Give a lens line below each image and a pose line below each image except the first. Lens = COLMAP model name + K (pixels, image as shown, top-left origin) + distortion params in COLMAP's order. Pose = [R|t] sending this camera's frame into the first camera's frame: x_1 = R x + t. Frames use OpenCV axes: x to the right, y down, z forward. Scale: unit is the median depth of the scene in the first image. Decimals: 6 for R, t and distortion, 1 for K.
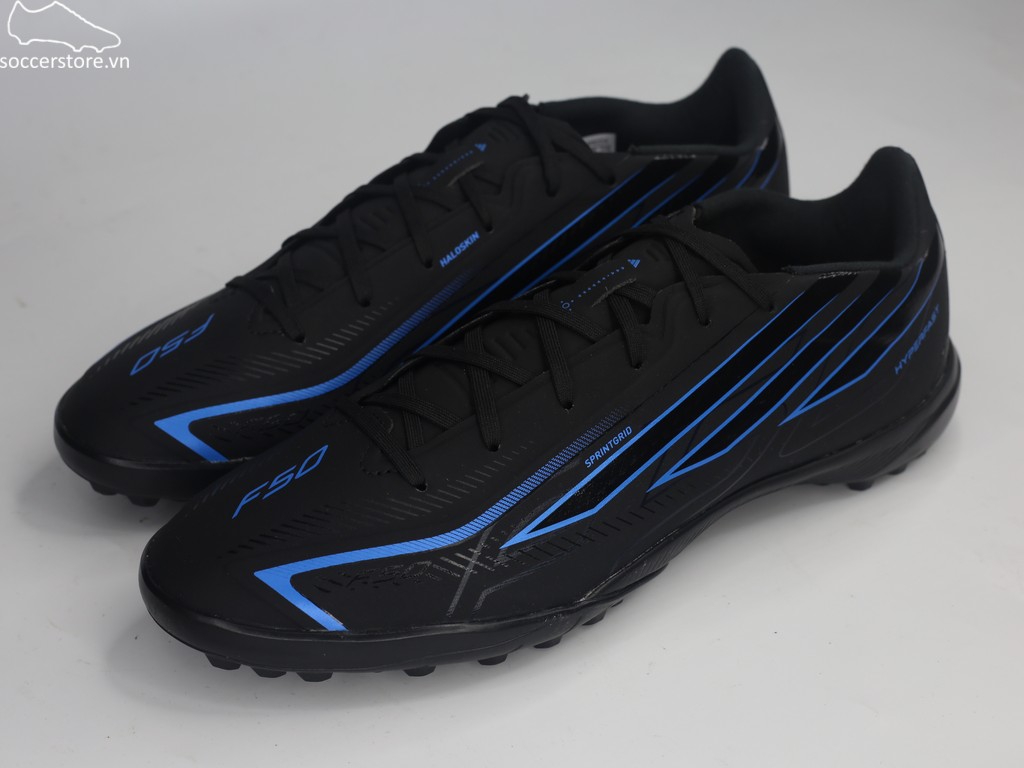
lens RADIAL K [[1975.3, 0, 512.0], [0, 1975.3, 384.0], [0, 0, 1]] dist [-0.133641, -0.150626]
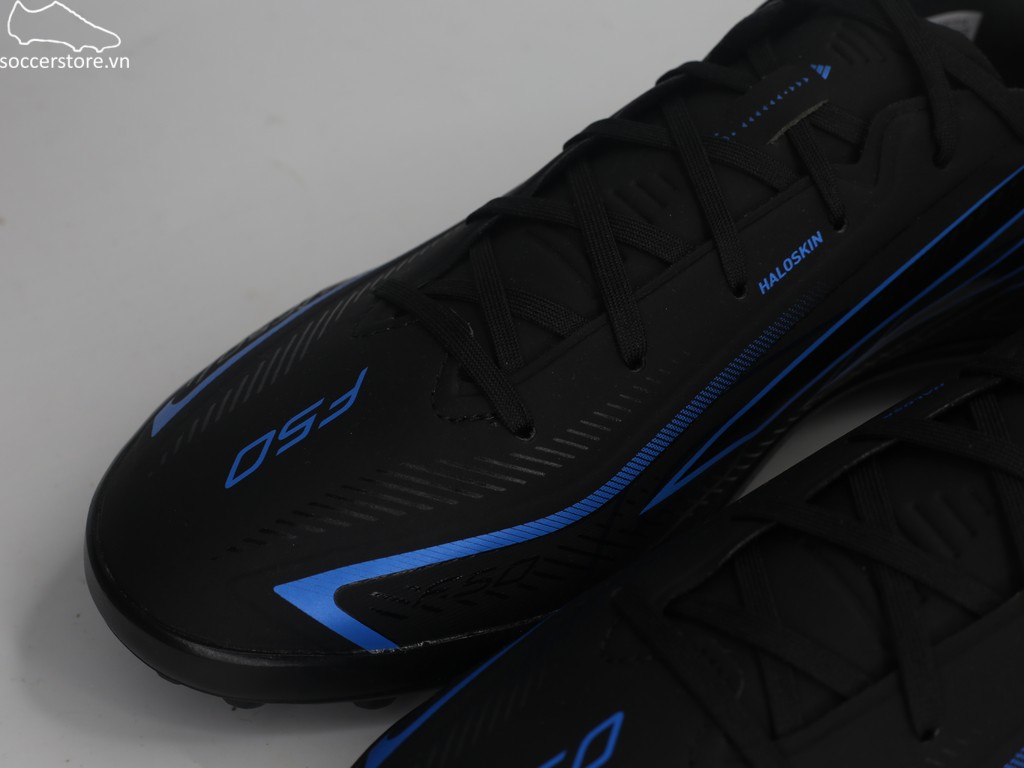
lens RADIAL K [[1975.3, 0, 512.0], [0, 1975.3, 384.0], [0, 0, 1]] dist [-0.133641, -0.150626]
pose [[0.998015, 0.034800, 0.052486, -0.137947], [-0.045093, 0.976690, 0.209863, -0.151687], [-0.043960, -0.211813, 0.976321, 0.433922]]
